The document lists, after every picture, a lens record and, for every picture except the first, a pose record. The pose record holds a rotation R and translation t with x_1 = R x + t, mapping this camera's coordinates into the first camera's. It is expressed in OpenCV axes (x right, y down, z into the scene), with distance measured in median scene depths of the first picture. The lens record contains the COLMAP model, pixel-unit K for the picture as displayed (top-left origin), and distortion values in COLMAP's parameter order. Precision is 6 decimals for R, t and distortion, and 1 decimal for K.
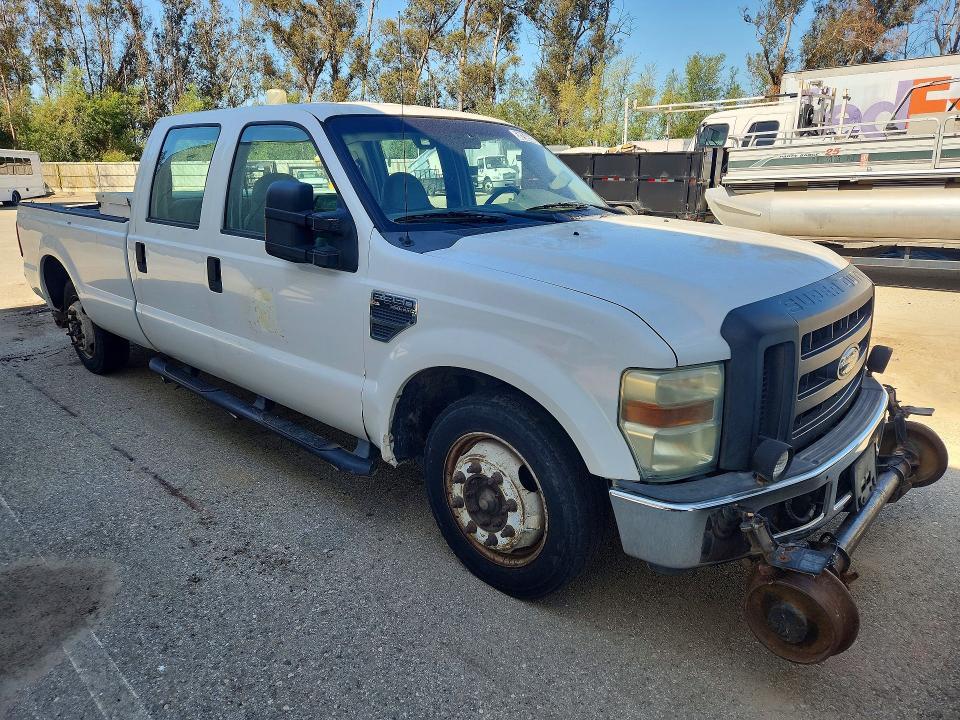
lens RADIAL K [[742.0, 0, 480.0], [0, 742.0, 360.0], [0, 0, 1]] dist [0.056539, -0.059355]
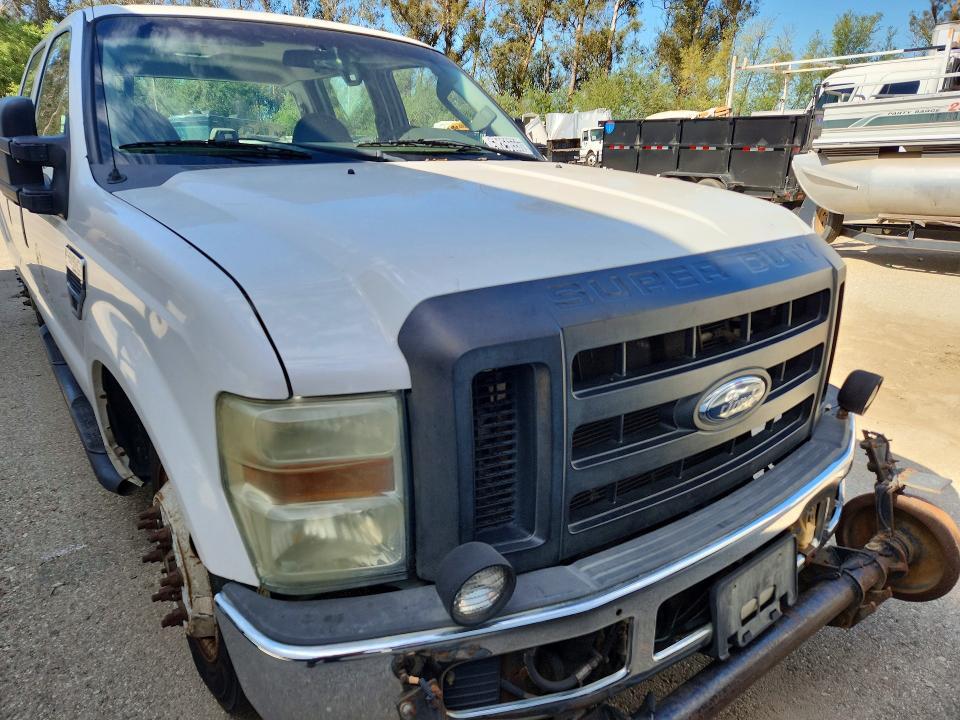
lens RADIAL K [[714.6, 0, 480.0], [0, 714.6, 360.0], [0, 0, 1]] dist [0.068012, -0.071624]
pose [[0.977542, 0.061034, -0.201709, 0.097381], [-0.055021, 0.997861, 0.035288, -0.008671], [0.203431, -0.023397, 0.978810, 0.098603]]
